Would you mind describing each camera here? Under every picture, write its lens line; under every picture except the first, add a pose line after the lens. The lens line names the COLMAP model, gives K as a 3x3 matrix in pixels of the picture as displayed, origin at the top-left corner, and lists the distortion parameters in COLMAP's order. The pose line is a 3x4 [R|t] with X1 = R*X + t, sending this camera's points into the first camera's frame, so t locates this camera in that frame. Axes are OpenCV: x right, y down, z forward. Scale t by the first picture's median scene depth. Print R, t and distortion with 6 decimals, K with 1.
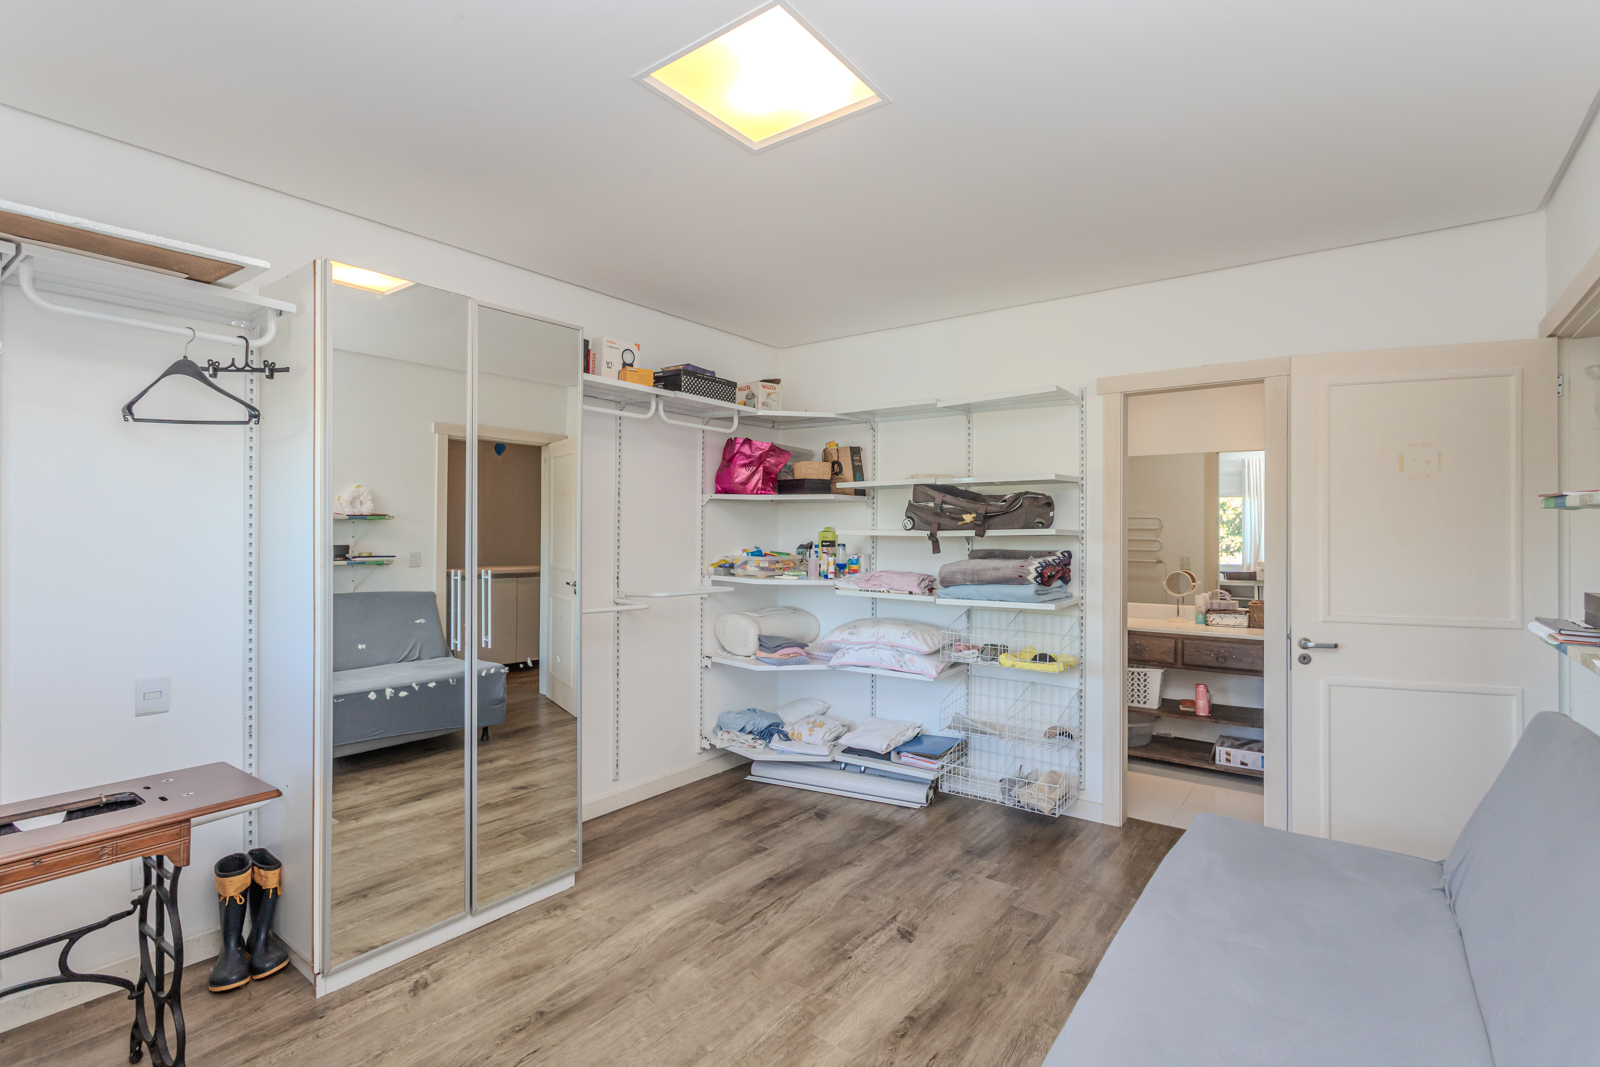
lens RADIAL K [[751.3, 0, 795.6], [0, 751.3, 532.3], [0, 0, 1]] dist [-0.005942, 0.001812]
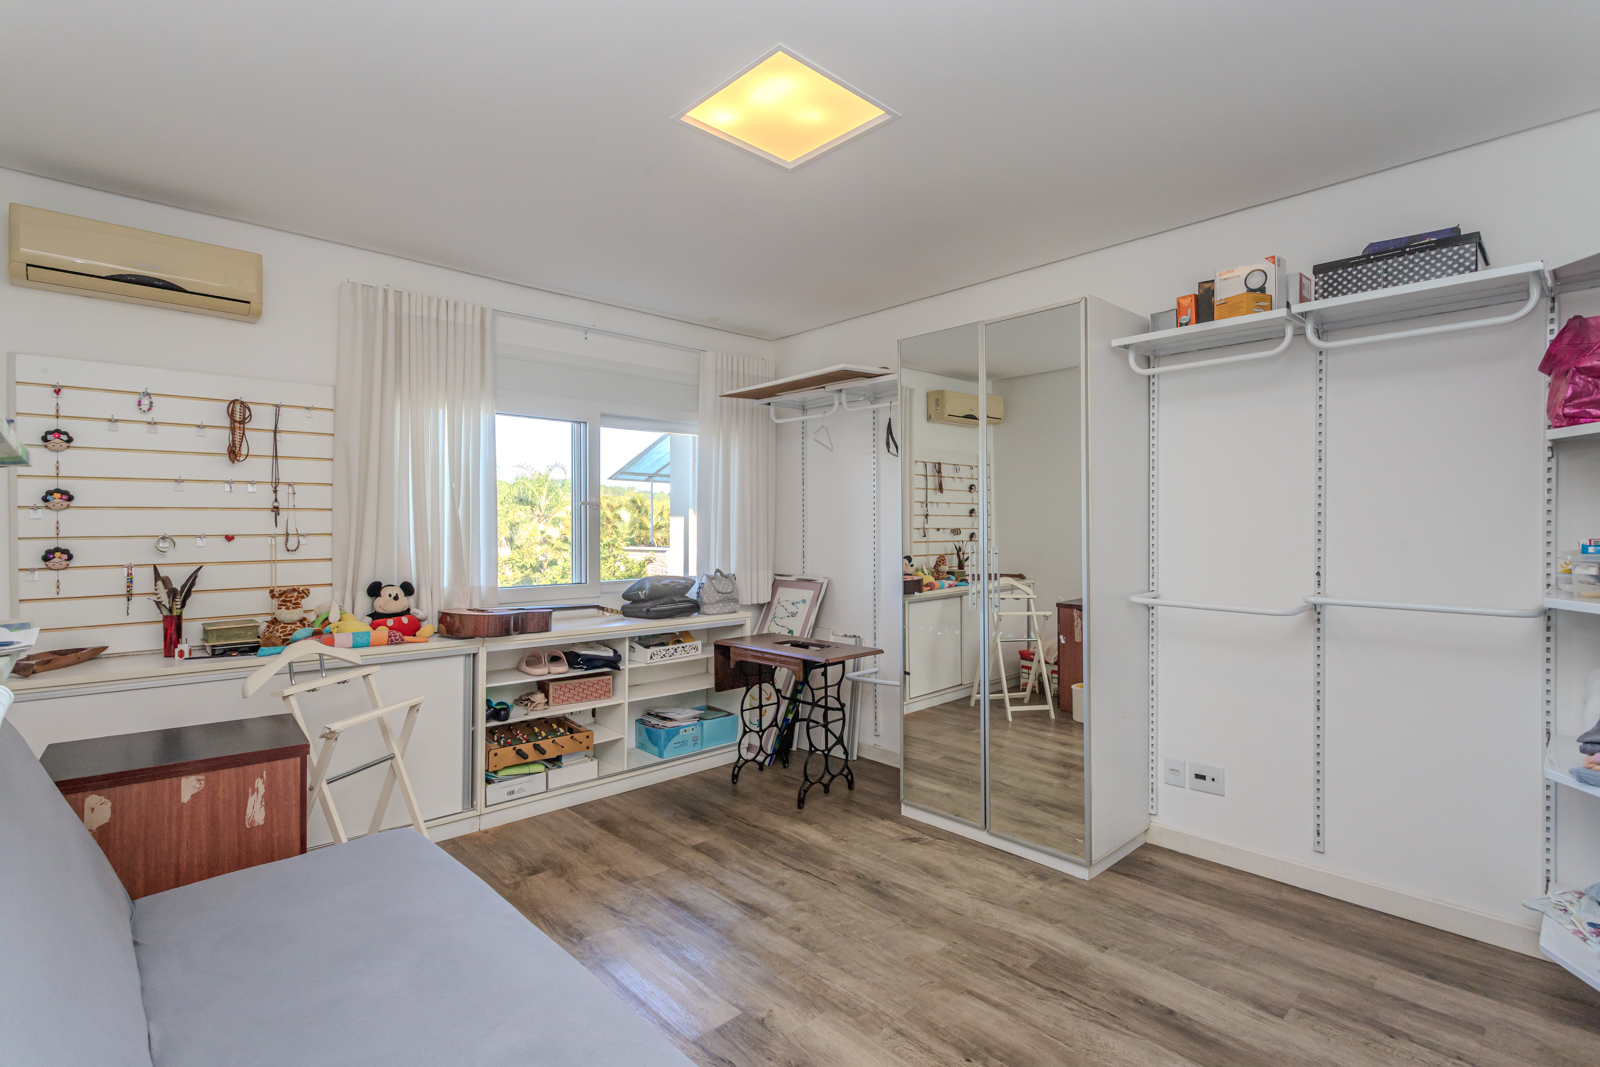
lens RADIAL K [[751.3, 0, 809.2], [0, 751.3, 529.9], [0, 0, 1]] dist [-0.005942, 0.001812]
pose [[-0.155743, 0.000231, -0.987798, 0.774870], [0.001933, 0.999998, -0.000071, 0.023161], [0.987796, -0.001920, -0.155744, 0.871817]]
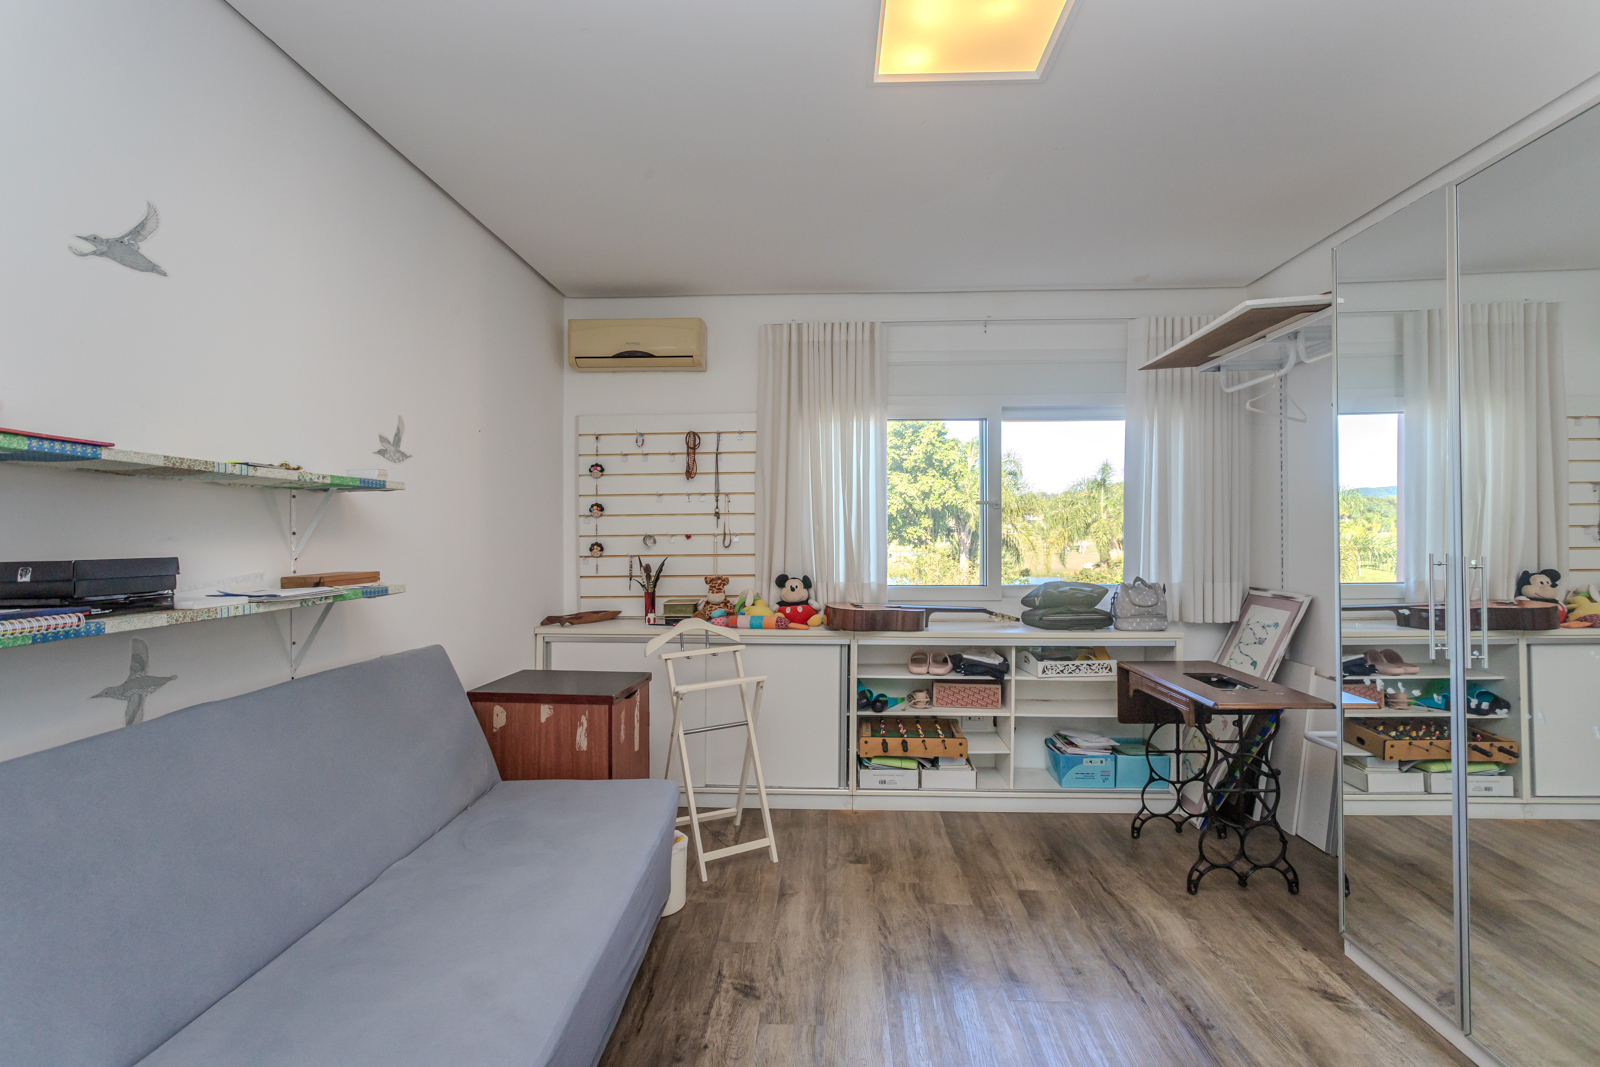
lens RADIAL K [[751.3, 0, 808.2], [0, 751.3, 530.1], [0, 0, 1]] dist [-0.005942, 0.001812]
pose [[-0.819309, -0.000781, -0.573352, 0.474441], [0.002221, 0.999987, -0.004536, 0.027576], [0.573349, -0.004990, -0.819296, 1.181733]]
